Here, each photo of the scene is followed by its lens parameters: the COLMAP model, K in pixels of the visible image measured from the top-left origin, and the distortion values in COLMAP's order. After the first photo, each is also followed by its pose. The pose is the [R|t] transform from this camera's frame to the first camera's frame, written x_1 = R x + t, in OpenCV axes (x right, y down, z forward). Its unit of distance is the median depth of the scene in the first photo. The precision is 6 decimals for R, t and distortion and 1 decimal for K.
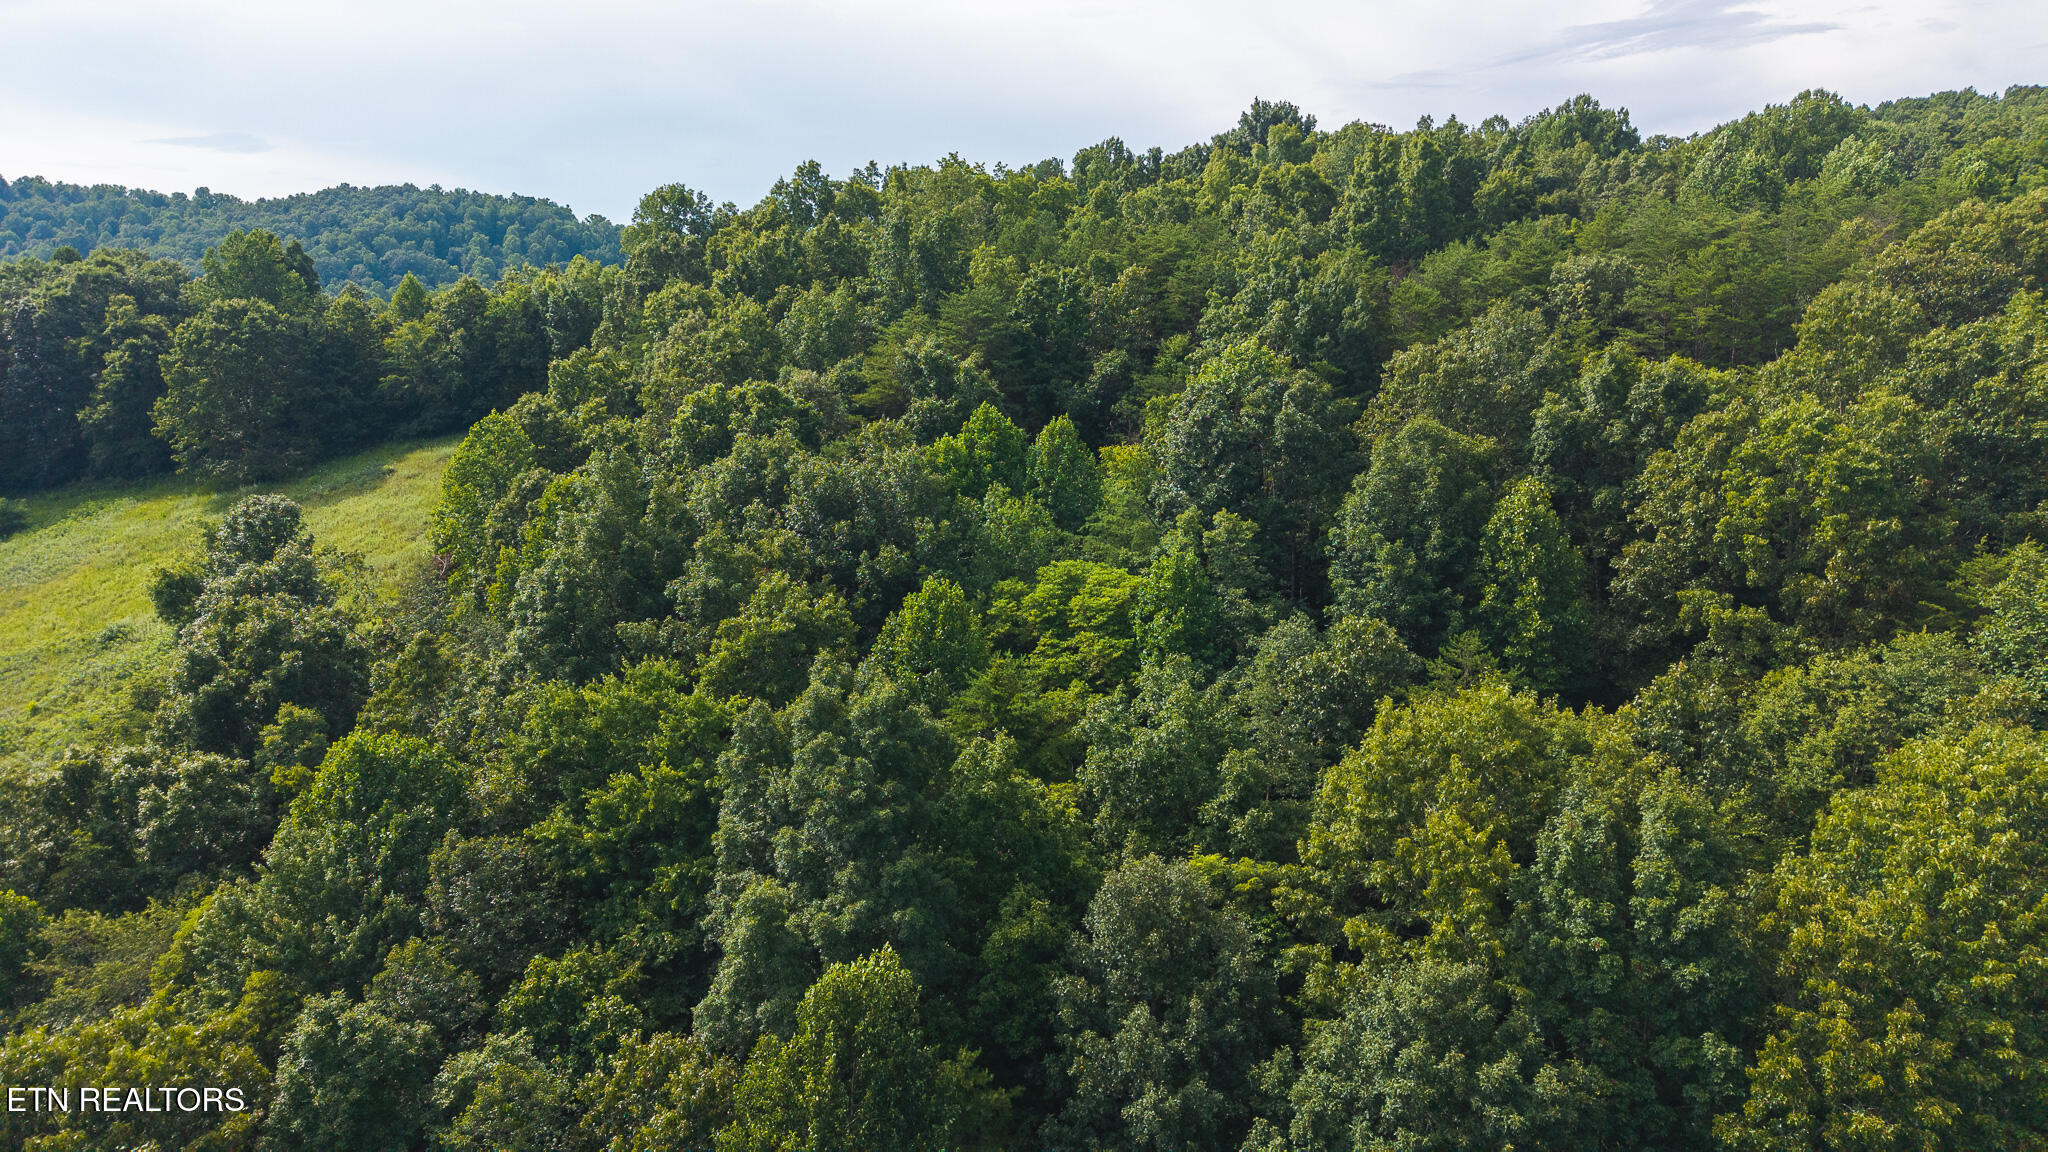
lens RADIAL K [[1359.8, 0, 1016.9], [0, 1359.8, 584.4], [0, 0, 1]] dist [0.023937, -0.019321]
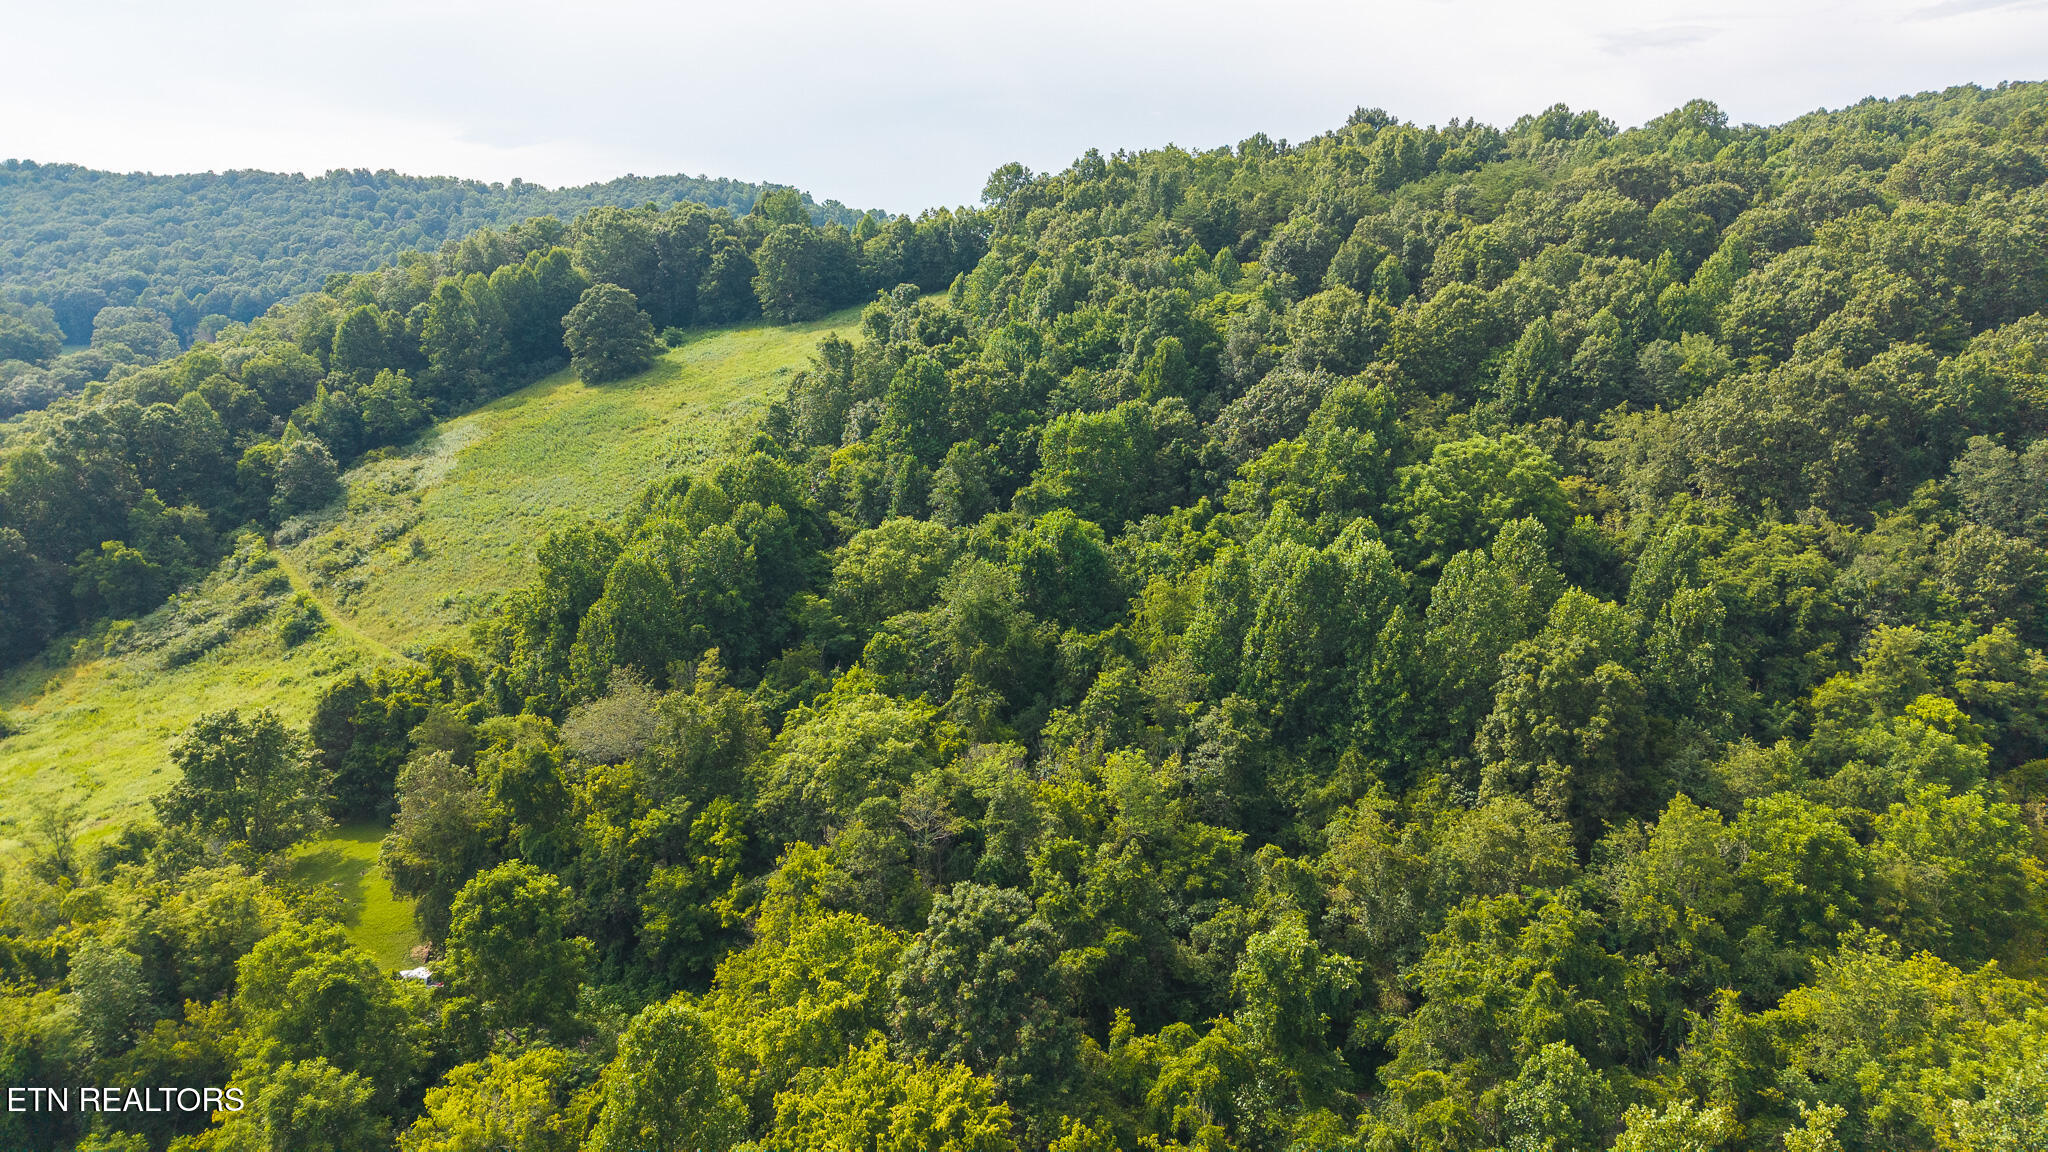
lens RADIAL K [[1359.8, 0, 1027.7], [0, 1359.8, 567.3], [0, 0, 1]] dist [0.023937, -0.019321]
pose [[0.993349, 0.025850, -0.112206, -0.018750], [-0.026432, 0.999644, -0.003699, 0.279167], [0.112070, 0.006640, 0.993678, -0.880275]]
